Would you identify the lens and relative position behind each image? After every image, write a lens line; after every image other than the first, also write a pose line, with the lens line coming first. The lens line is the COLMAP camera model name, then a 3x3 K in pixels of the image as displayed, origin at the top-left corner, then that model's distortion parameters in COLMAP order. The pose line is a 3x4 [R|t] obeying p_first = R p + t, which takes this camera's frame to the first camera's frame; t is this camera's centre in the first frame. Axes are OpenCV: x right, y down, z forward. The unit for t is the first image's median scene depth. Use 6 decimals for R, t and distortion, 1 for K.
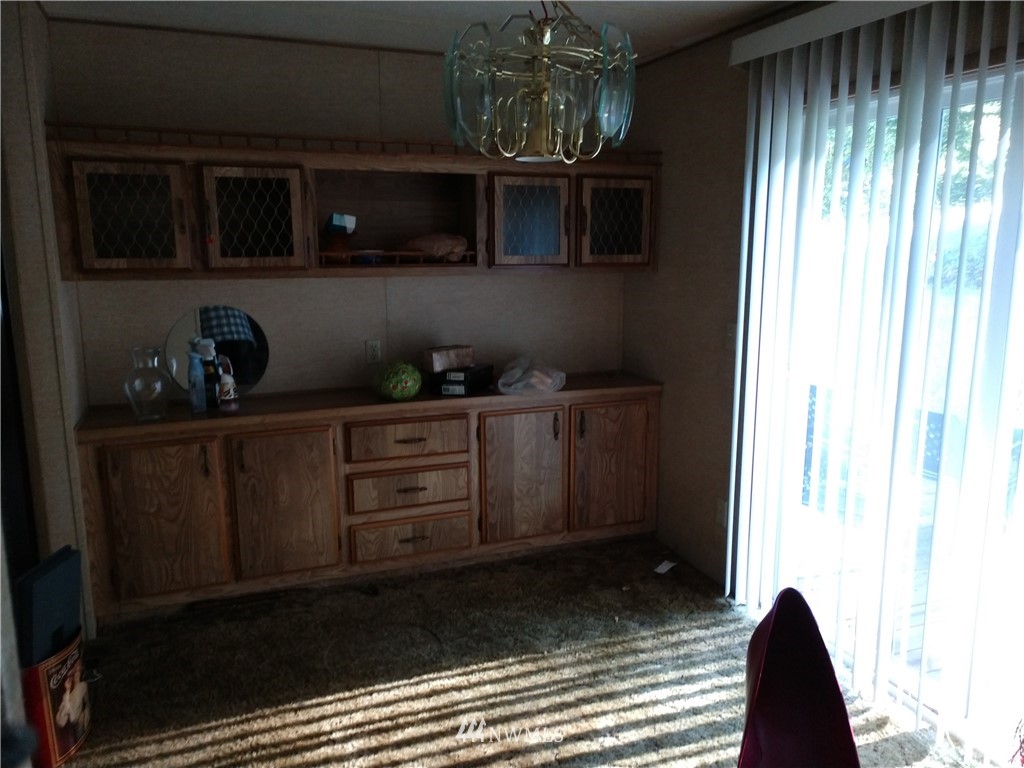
lens RADIAL K [[762.6, 0, 512.0], [0, 762.6, 387.9], [0, 0, 1]] dist [-0.001638, -0.000202]
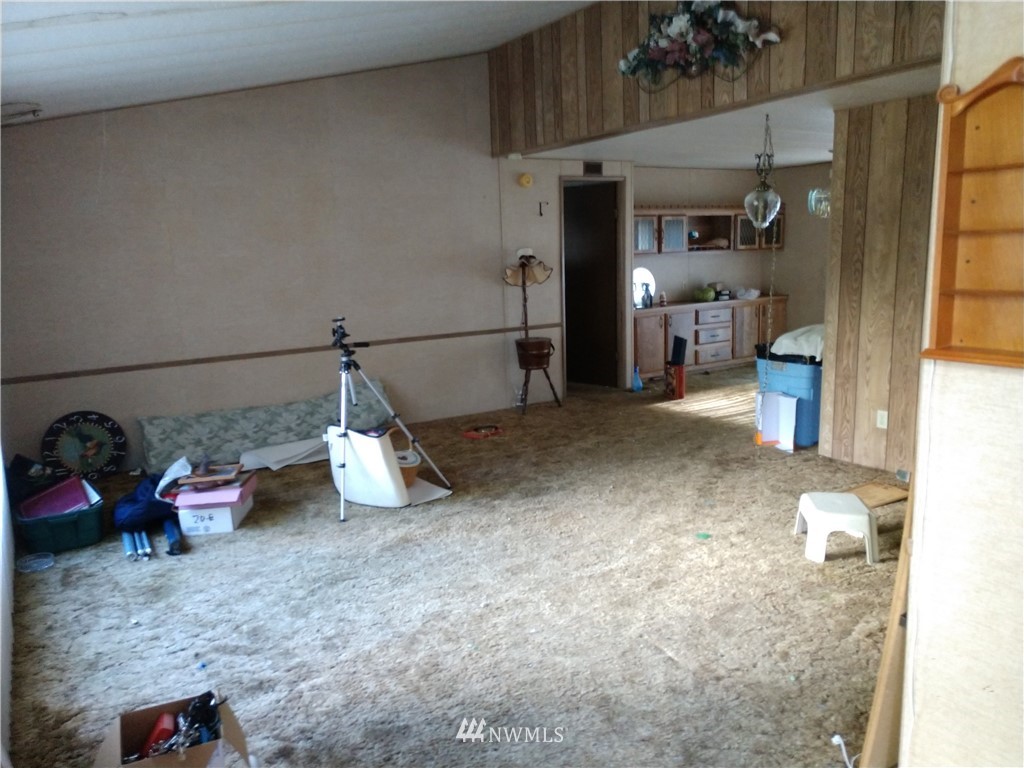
lens RADIAL K [[762.6, 0, 512.2], [0, 762.6, 381.8], [0, 0, 1]] dist [-0.001638, -0.000202]
pose [[0.981683, -0.062639, 0.179932, -1.302648], [0.064003, 0.997948, -0.001780, 0.252986], [-0.179452, 0.013264, 0.983677, -1.456900]]
